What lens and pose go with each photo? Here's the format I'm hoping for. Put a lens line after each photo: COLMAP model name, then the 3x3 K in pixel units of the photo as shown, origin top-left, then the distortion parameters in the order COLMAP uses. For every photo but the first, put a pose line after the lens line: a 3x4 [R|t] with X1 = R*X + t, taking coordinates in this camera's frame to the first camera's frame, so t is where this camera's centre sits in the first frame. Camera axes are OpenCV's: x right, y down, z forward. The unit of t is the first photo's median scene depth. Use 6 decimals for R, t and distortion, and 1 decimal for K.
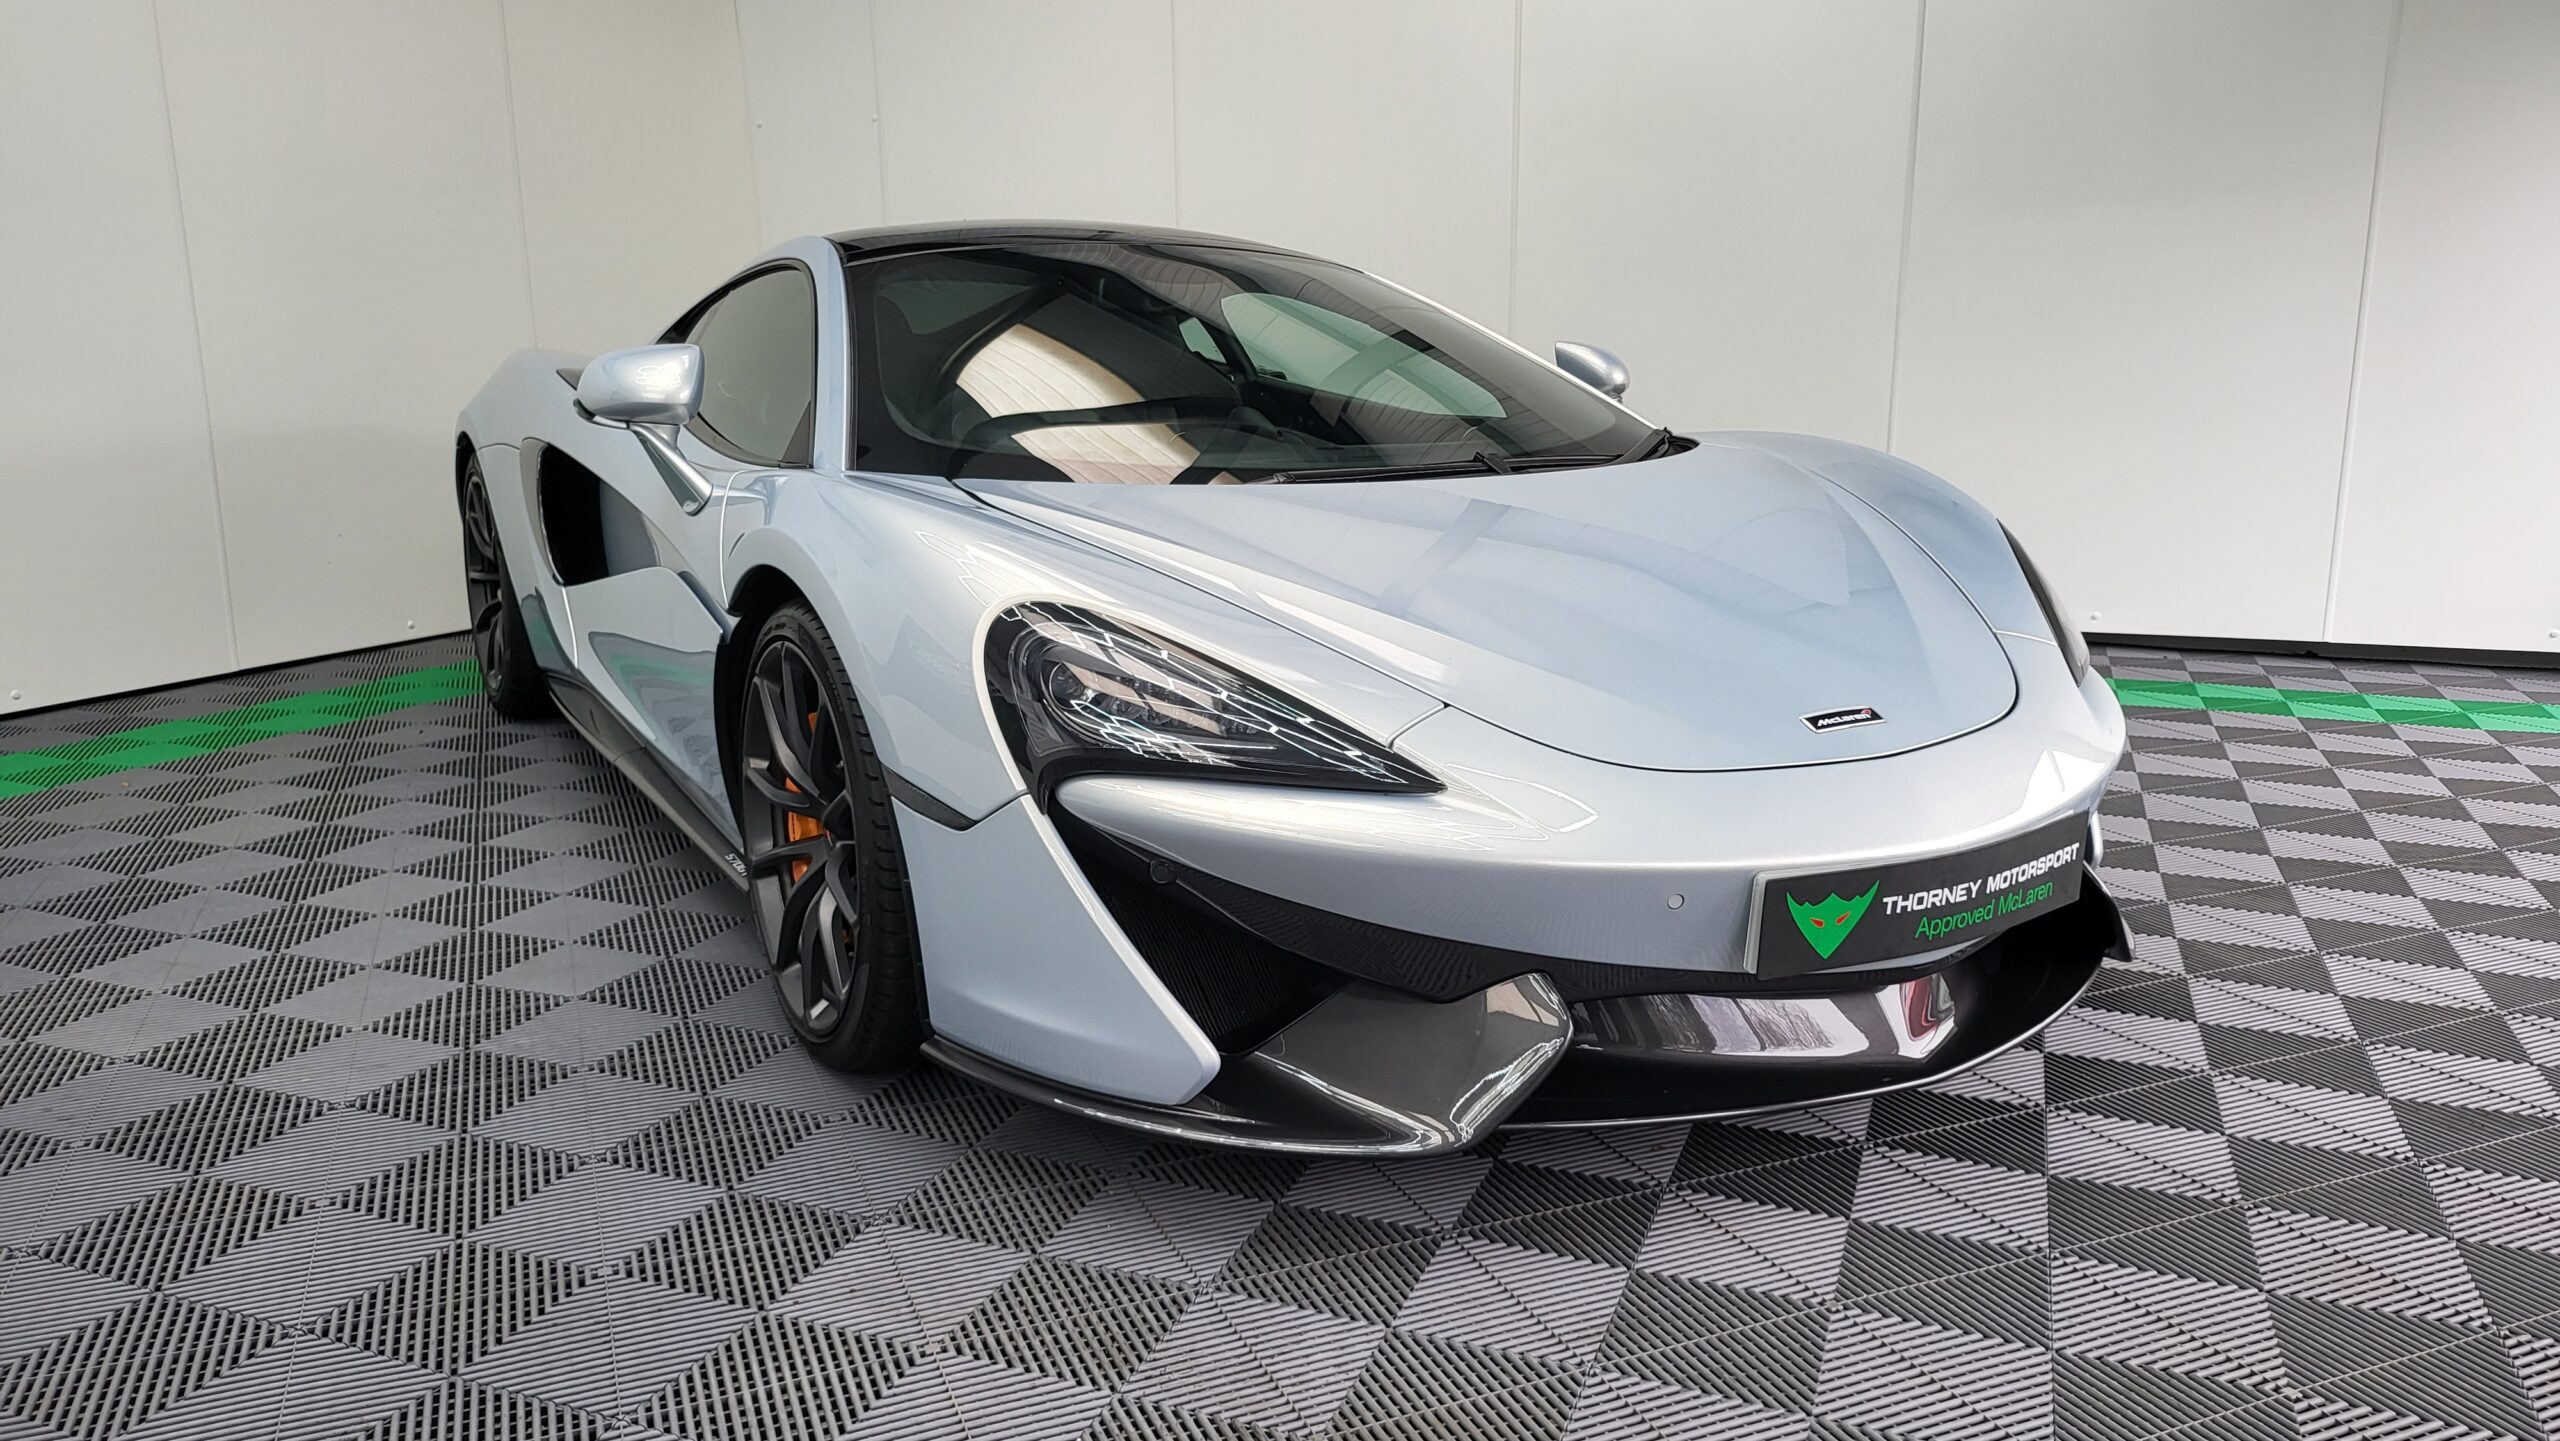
lens RADIAL K [[1807.4, 0, 1306.6], [0, 1807.4, 711.6], [0, 0, 1]] dist [0.053450, -0.065233]
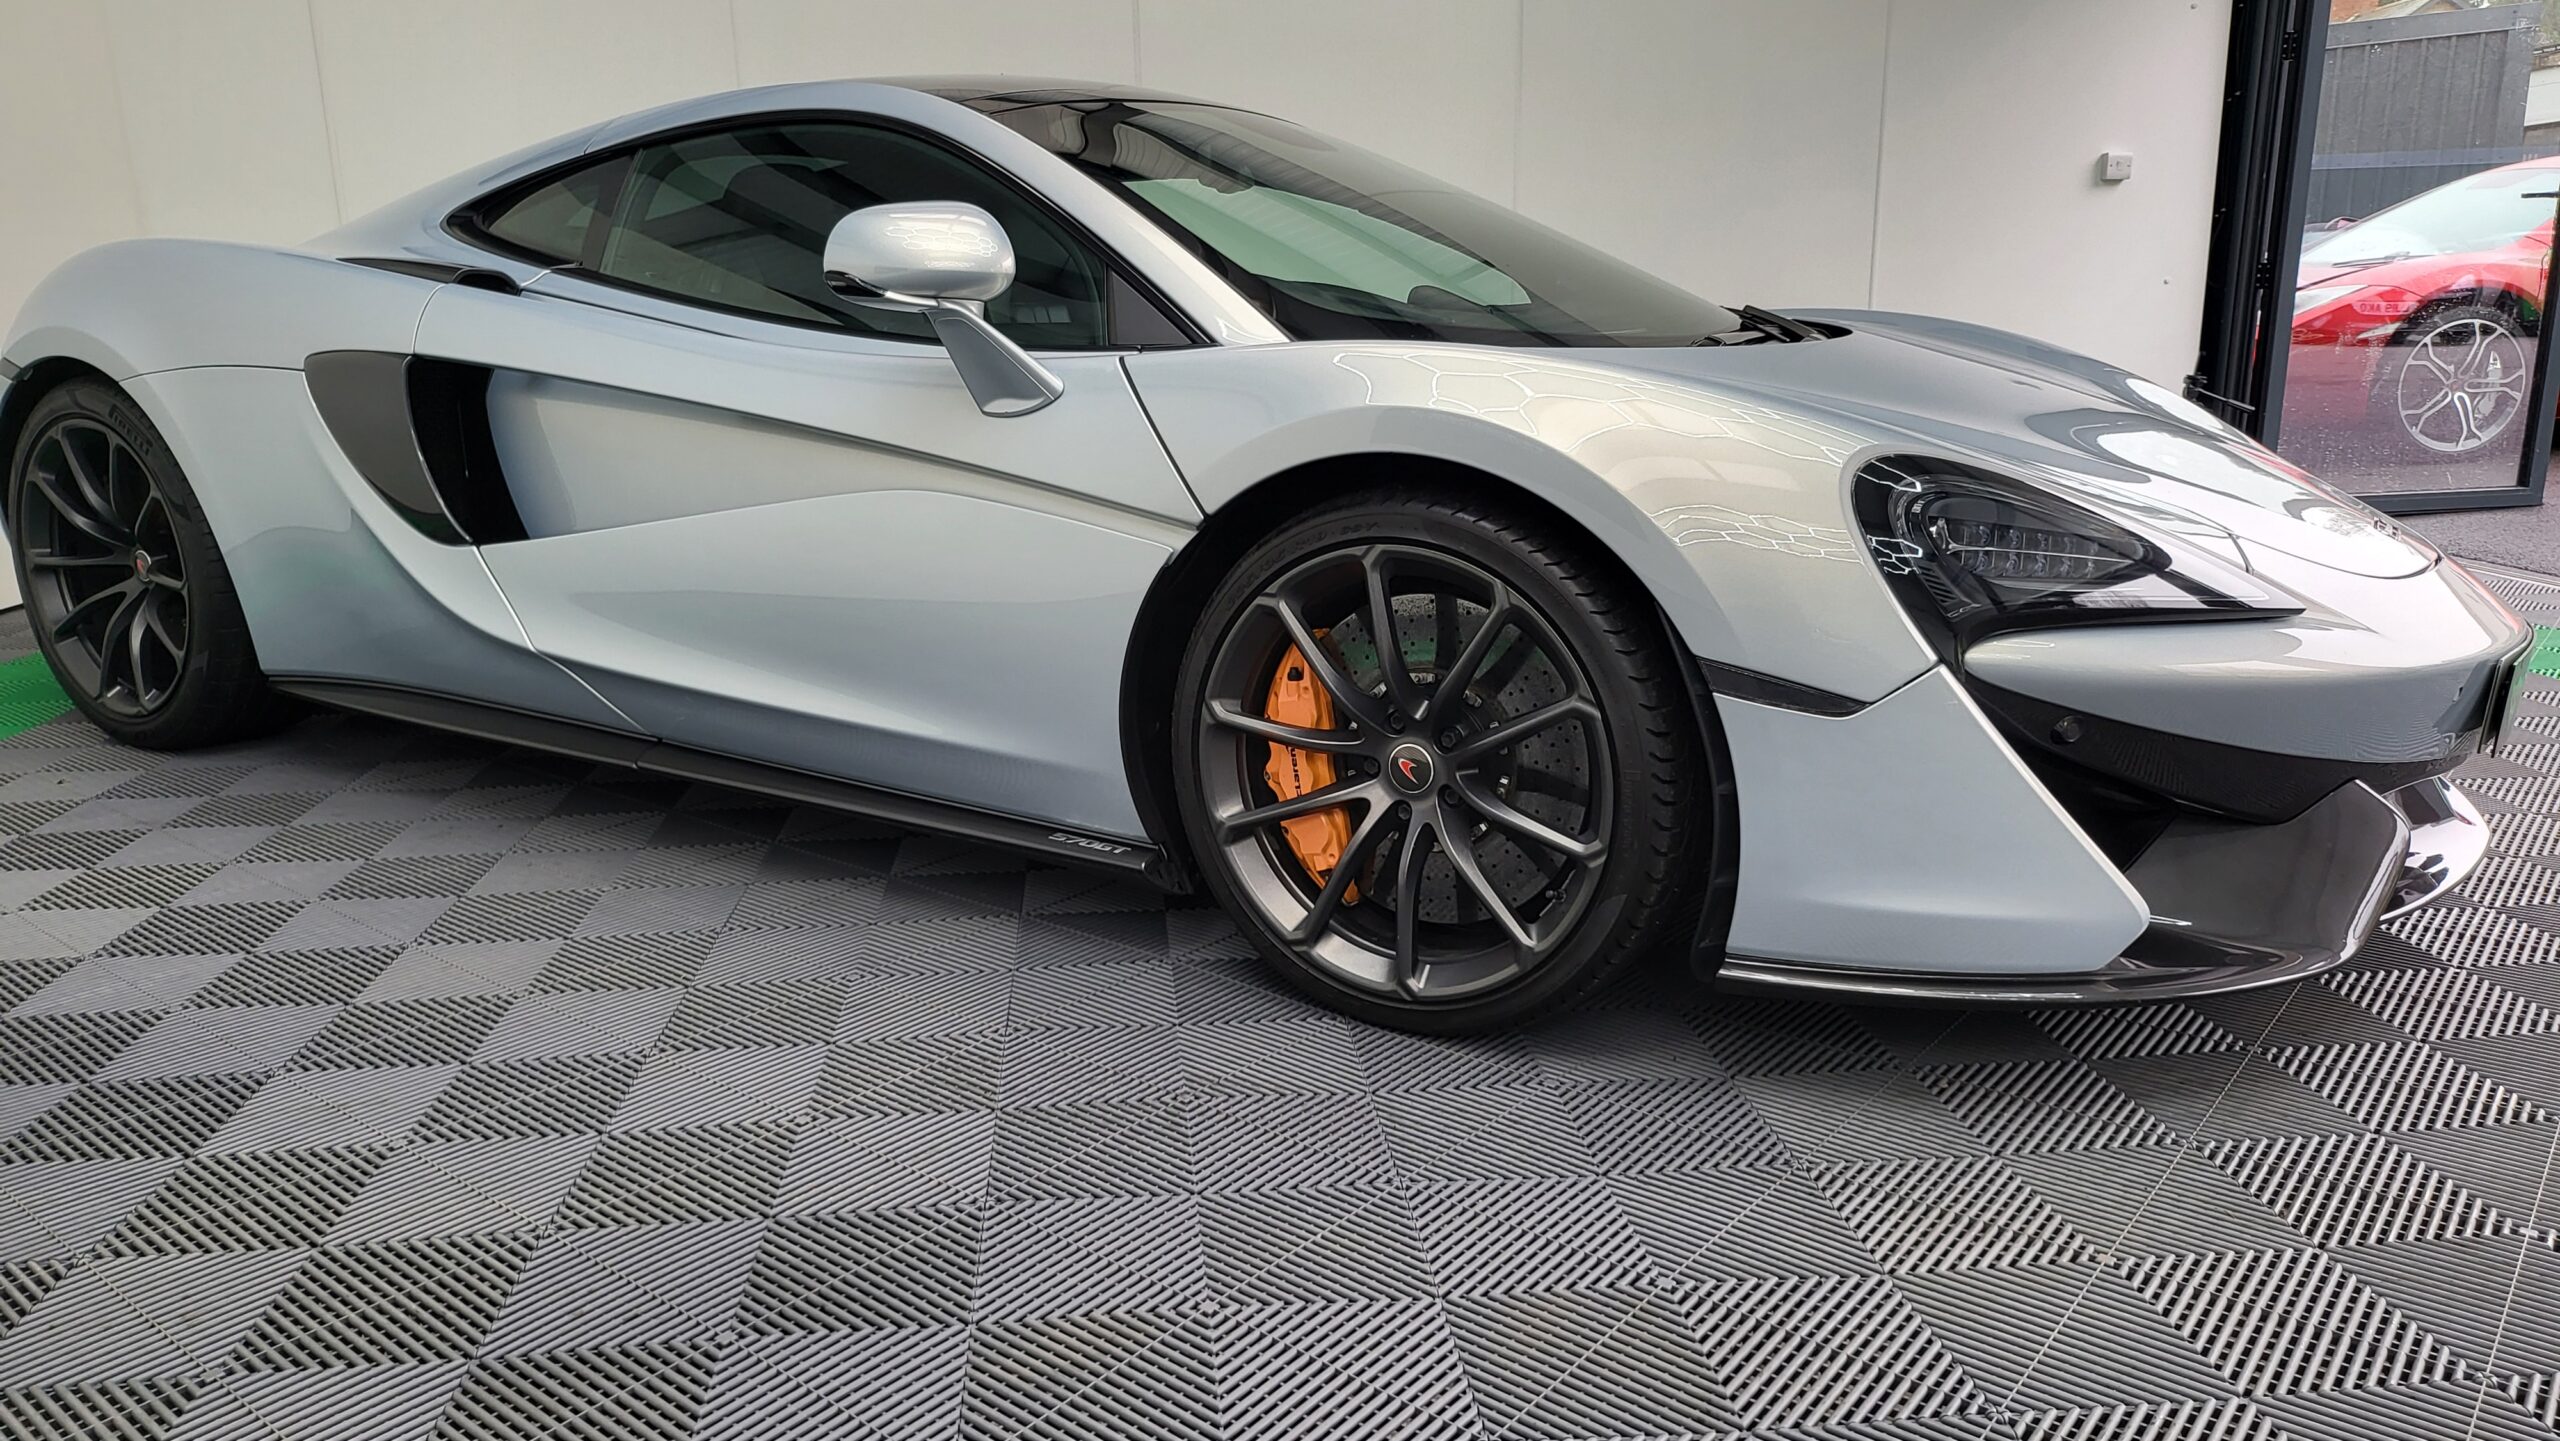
lens RADIAL K [[1807.4, 0, 1306.6], [0, 1807.4, 711.6], [0, 0, 1]] dist [0.053450, -0.065233]
pose [[0.881085, -0.112117, 0.459478, -0.806843], [0.099561, 0.993695, 0.051555, -0.009331], [-0.462361, 0.000322, 0.886692, 0.314563]]
